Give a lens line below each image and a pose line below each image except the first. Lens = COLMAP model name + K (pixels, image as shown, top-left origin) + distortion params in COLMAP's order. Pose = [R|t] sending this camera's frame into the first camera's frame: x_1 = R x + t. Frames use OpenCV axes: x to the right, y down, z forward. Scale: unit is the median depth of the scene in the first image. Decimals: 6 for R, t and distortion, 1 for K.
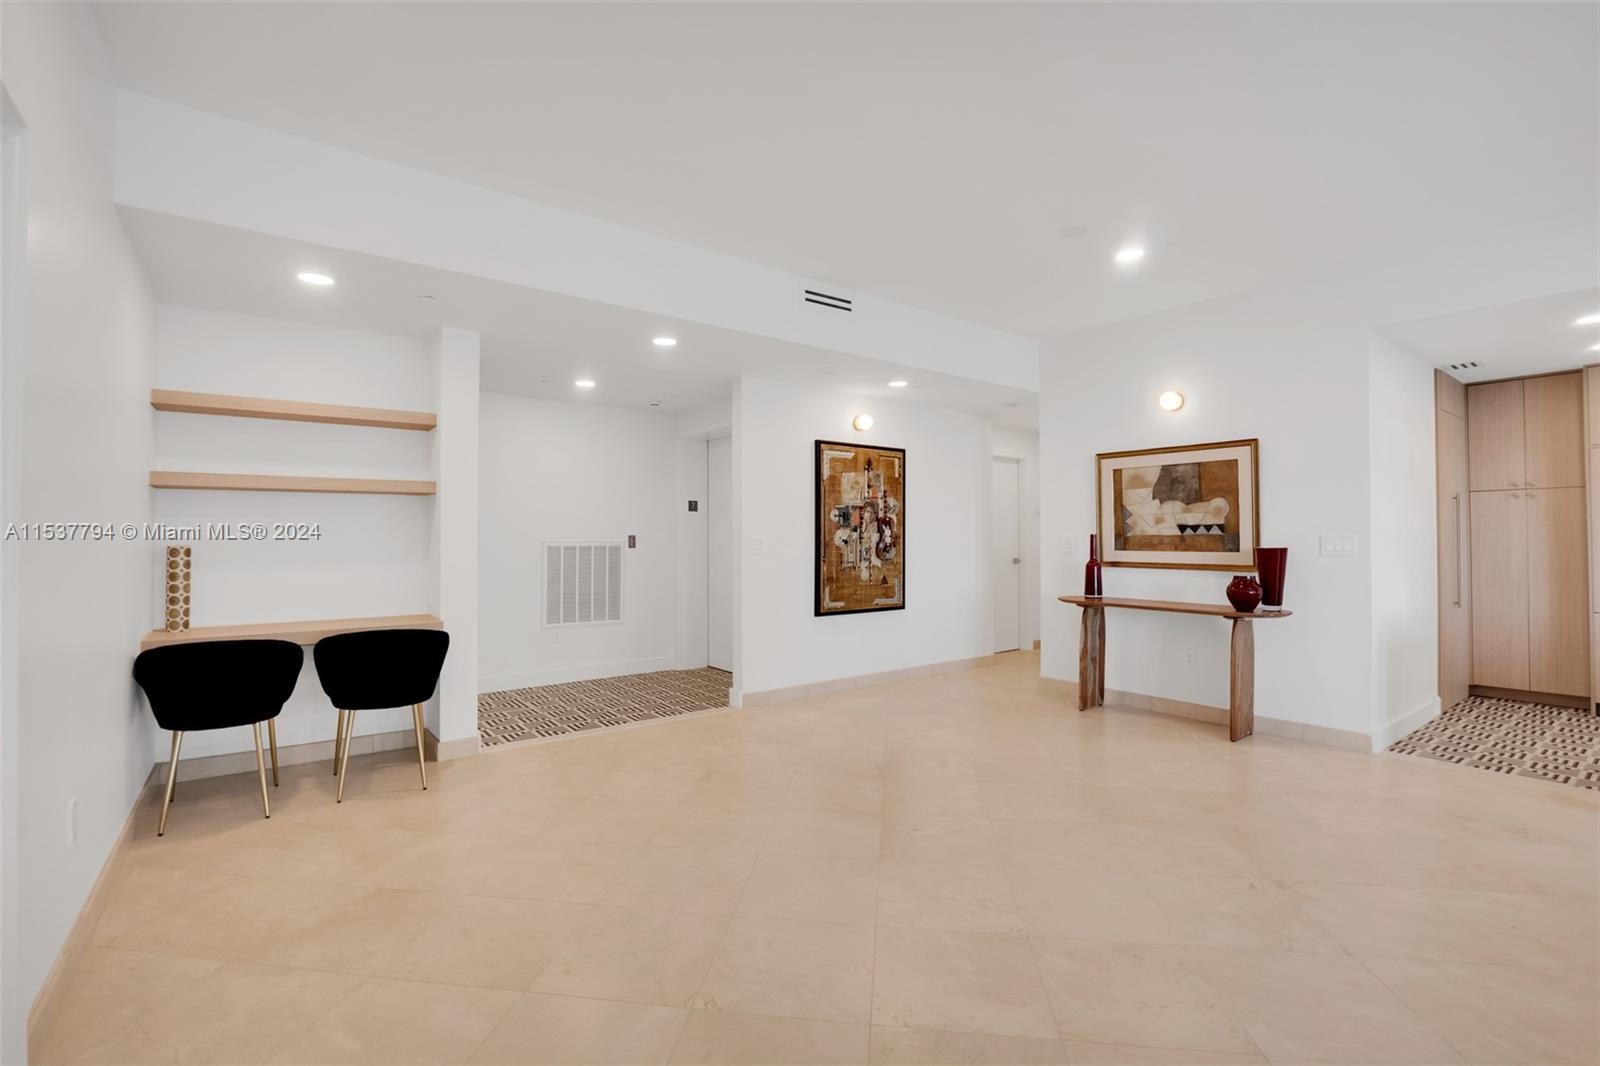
lens RADIAL K [[713.8, 0, 796.0], [0, 713.8, 528.4], [0, 0, 1]] dist [-0.011545, 0.000178]
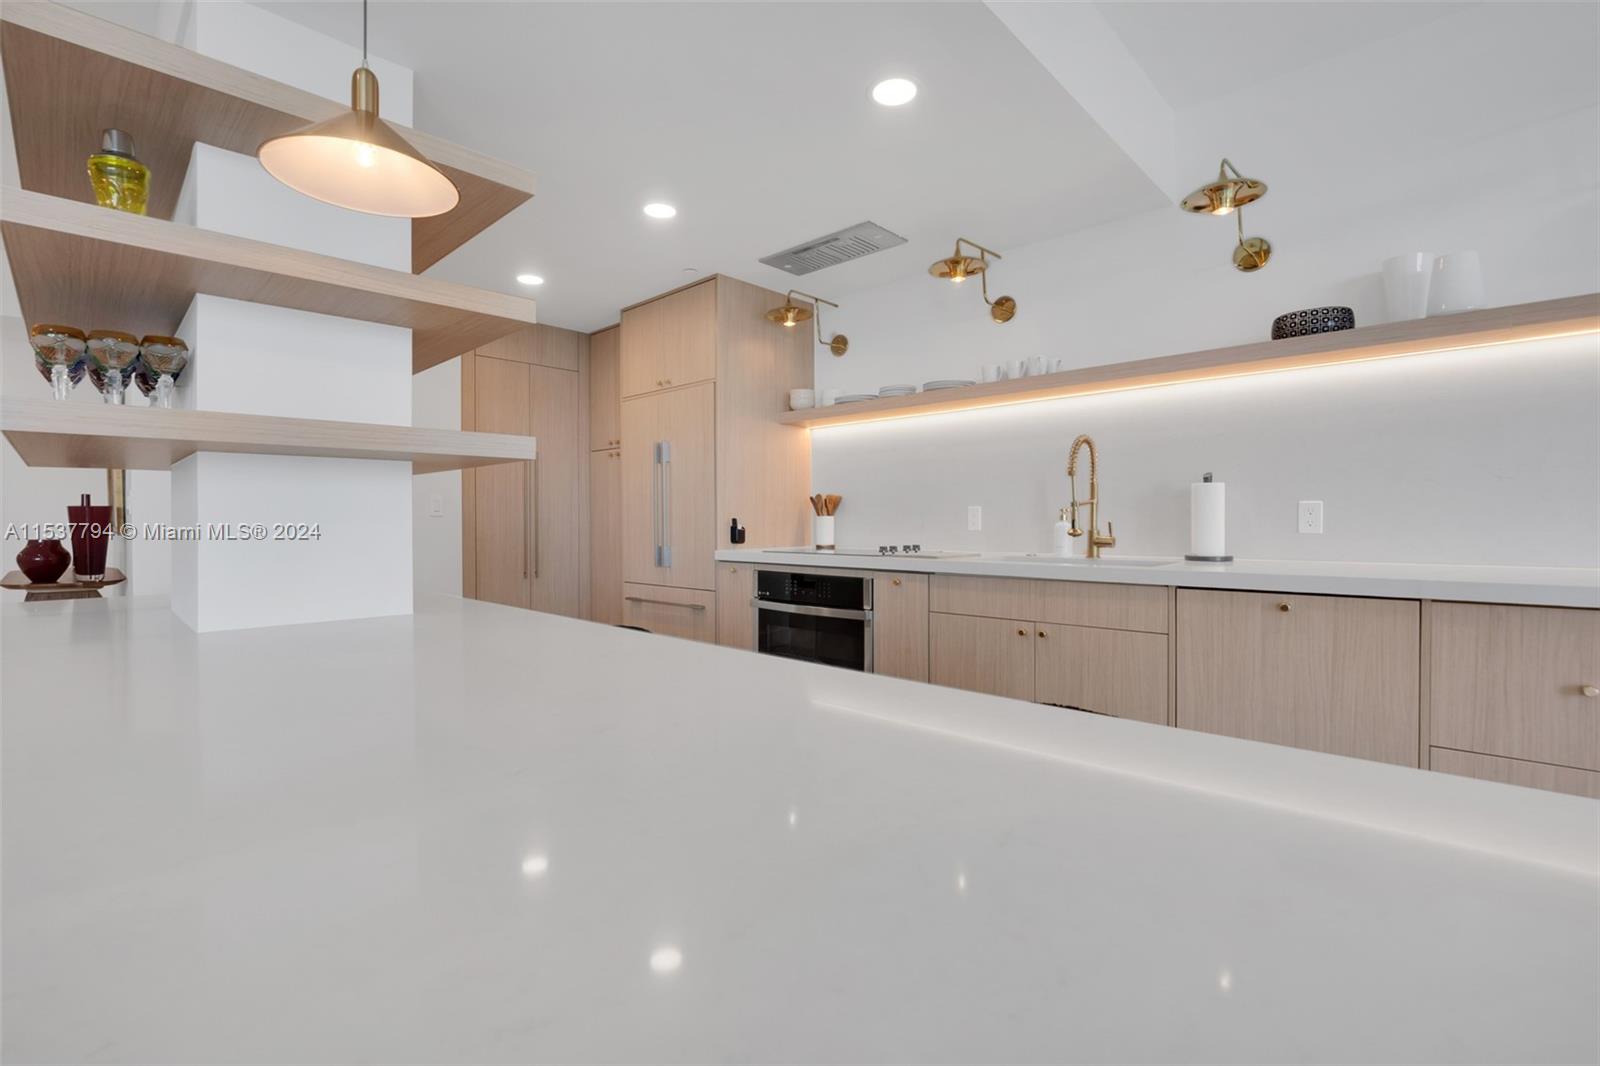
lens RADIAL K [[711.7, 0, 800.1], [0, 711.7, 529.7], [0, 0, 1]] dist [-0.020441, 0.001063]
pose [[0.986211, 0.000130, 0.165493, 1.031623], [-0.004977, 0.999571, 0.028869, 0.020894], [-0.165418, -0.029295, 0.985788, 0.035114]]
